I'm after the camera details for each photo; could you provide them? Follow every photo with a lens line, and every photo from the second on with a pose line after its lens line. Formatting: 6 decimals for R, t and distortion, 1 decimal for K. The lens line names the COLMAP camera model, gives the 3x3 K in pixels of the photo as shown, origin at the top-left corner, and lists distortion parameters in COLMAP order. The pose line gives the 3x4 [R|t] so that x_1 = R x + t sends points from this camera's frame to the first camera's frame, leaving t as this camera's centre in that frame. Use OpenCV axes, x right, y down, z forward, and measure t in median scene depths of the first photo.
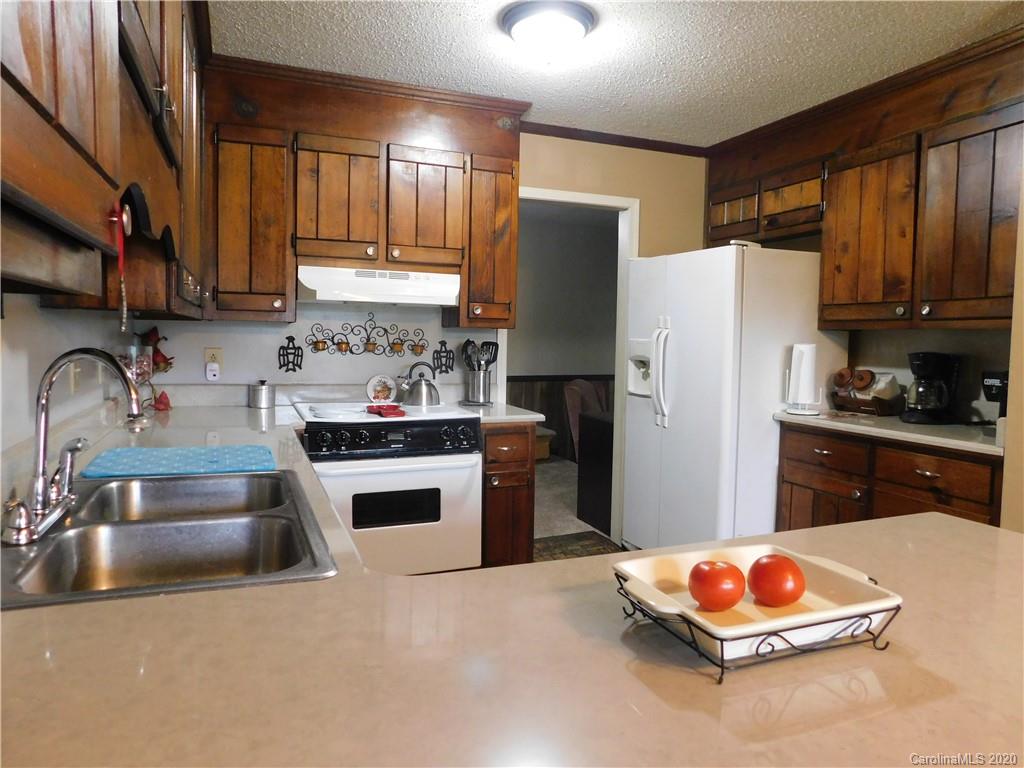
lens RADIAL K [[679.7, 0, 509.9], [0, 679.7, 381.7], [0, 0, 1]] dist [-0.024290, 0.006430]
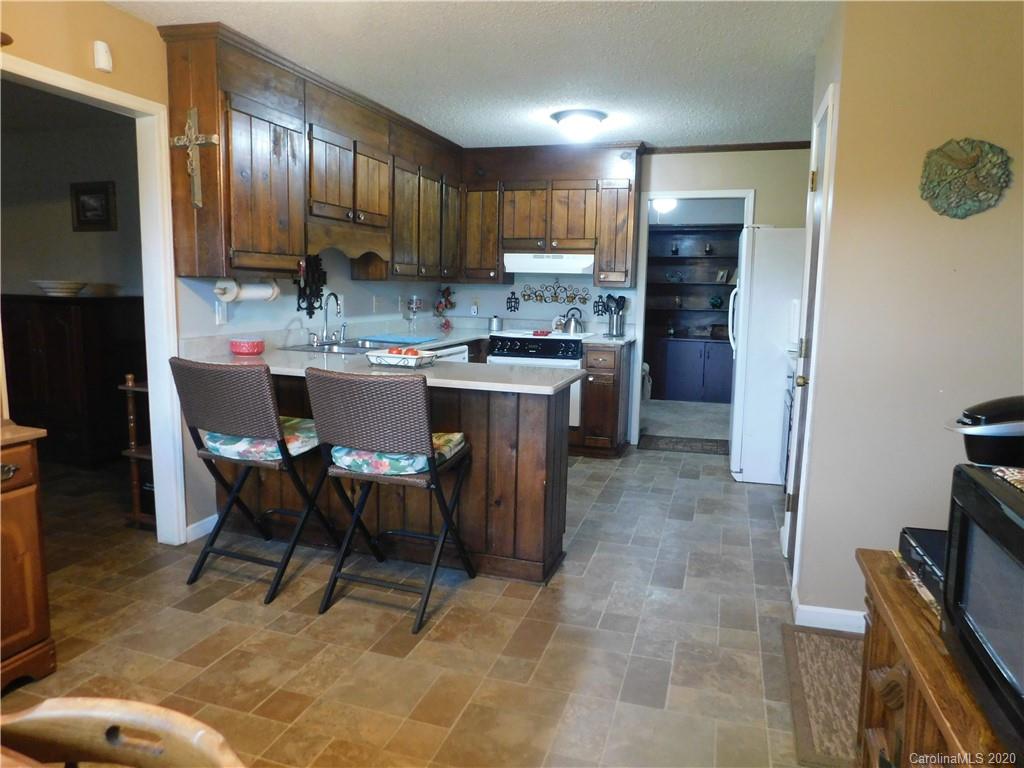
lens RADIAL K [[679.7, 0, 512.7], [0, 679.7, 380.0], [0, 0, 1]] dist [-0.024290, 0.006430]
pose [[0.777642, 0.082328, -0.623294, 0.843649], [-0.047734, 0.996259, 0.072037, 0.036774], [0.626893, -0.026267, 0.778663, -0.421020]]
